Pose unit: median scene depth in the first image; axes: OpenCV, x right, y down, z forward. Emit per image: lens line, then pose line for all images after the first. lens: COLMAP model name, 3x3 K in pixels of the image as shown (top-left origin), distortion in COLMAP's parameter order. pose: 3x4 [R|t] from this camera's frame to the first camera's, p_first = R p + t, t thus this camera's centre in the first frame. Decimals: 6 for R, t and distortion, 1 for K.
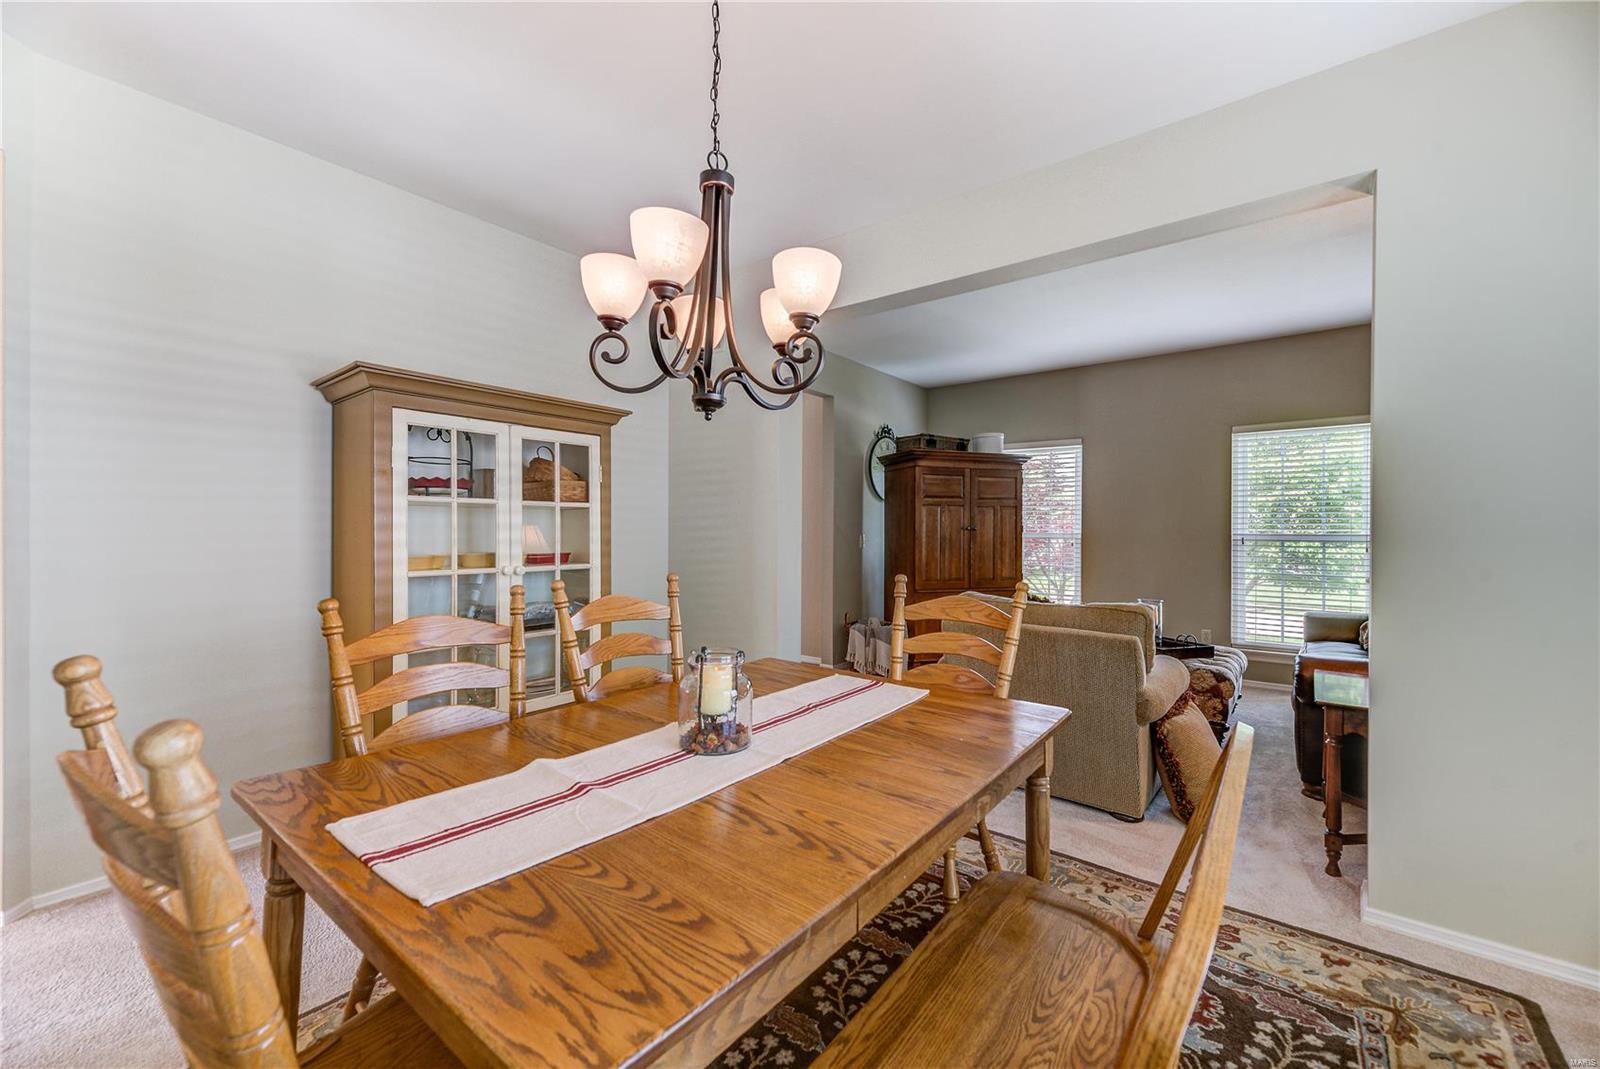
lens RADIAL K [[645.9, 0, 809.3], [0, 645.9, 546.6], [0, 0, 1]] dist [0.000018, 0.000004]
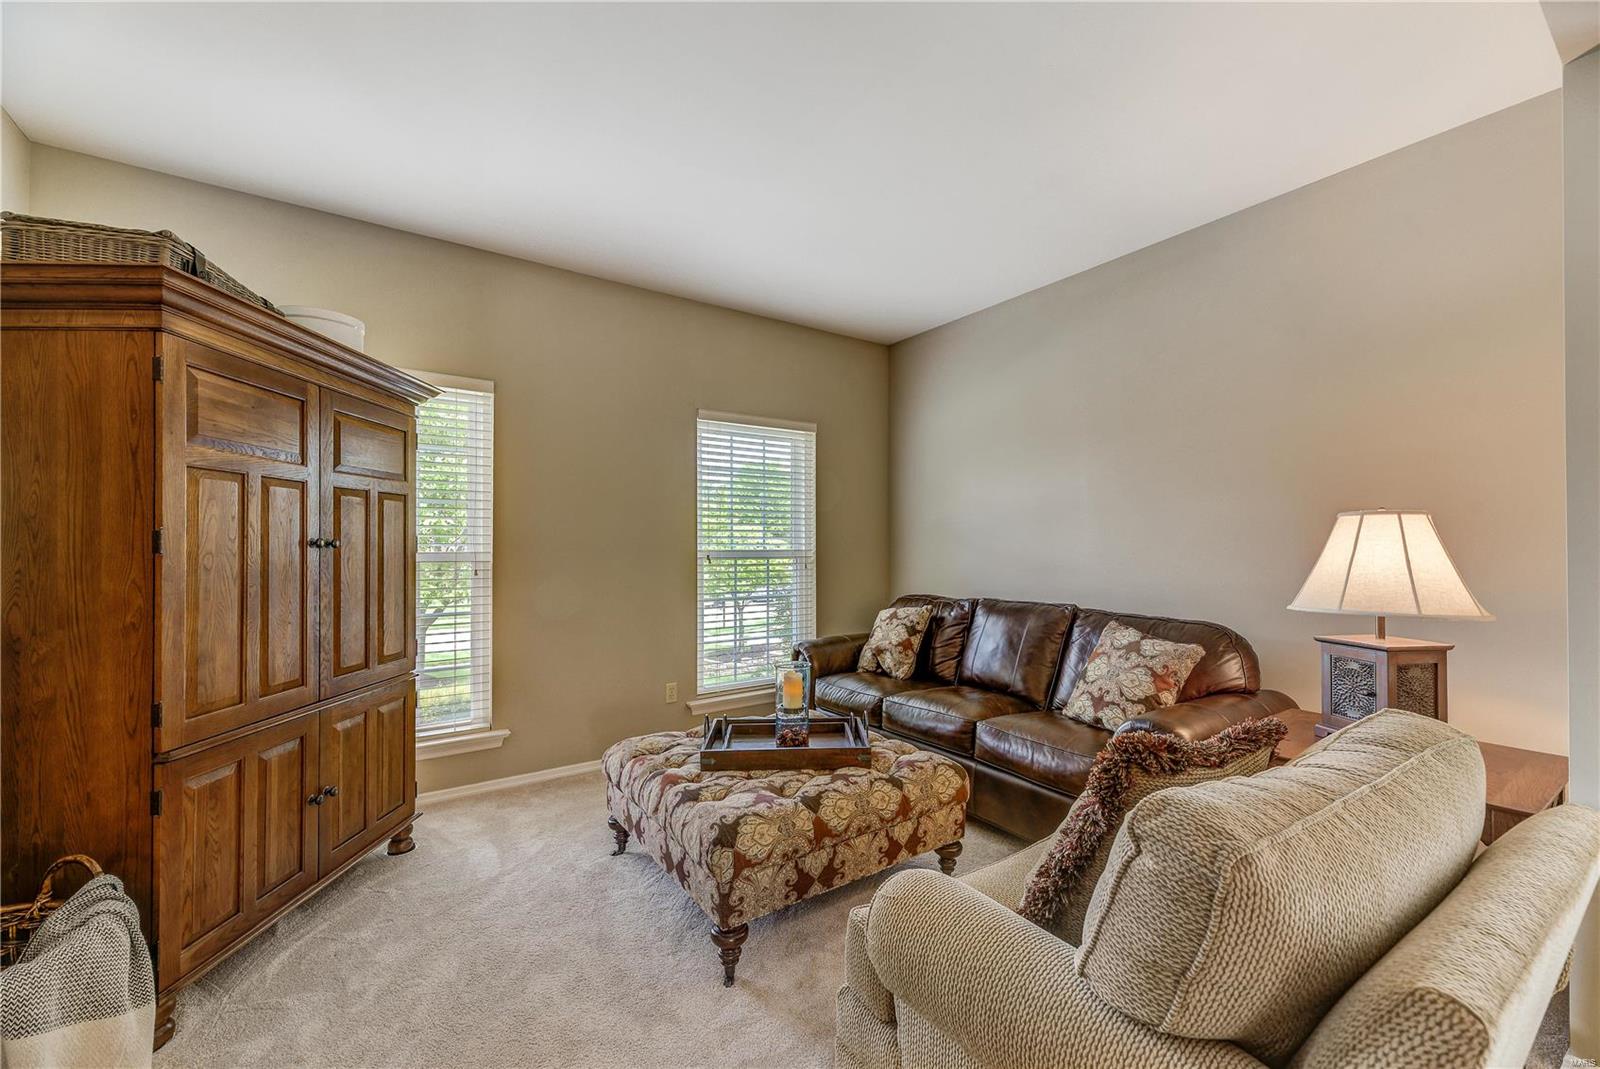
lens RADIAL K [[645.9, 0, 809.3], [0, 645.9, 546.6], [0, 0, 1]] dist [0.000018, 0.000004]
pose [[0.308476, -0.003460, 0.951226, -0.025795], [0.025623, 0.999661, -0.004673, -0.016825], [-0.950887, 0.025815, 0.308460, 0.631511]]
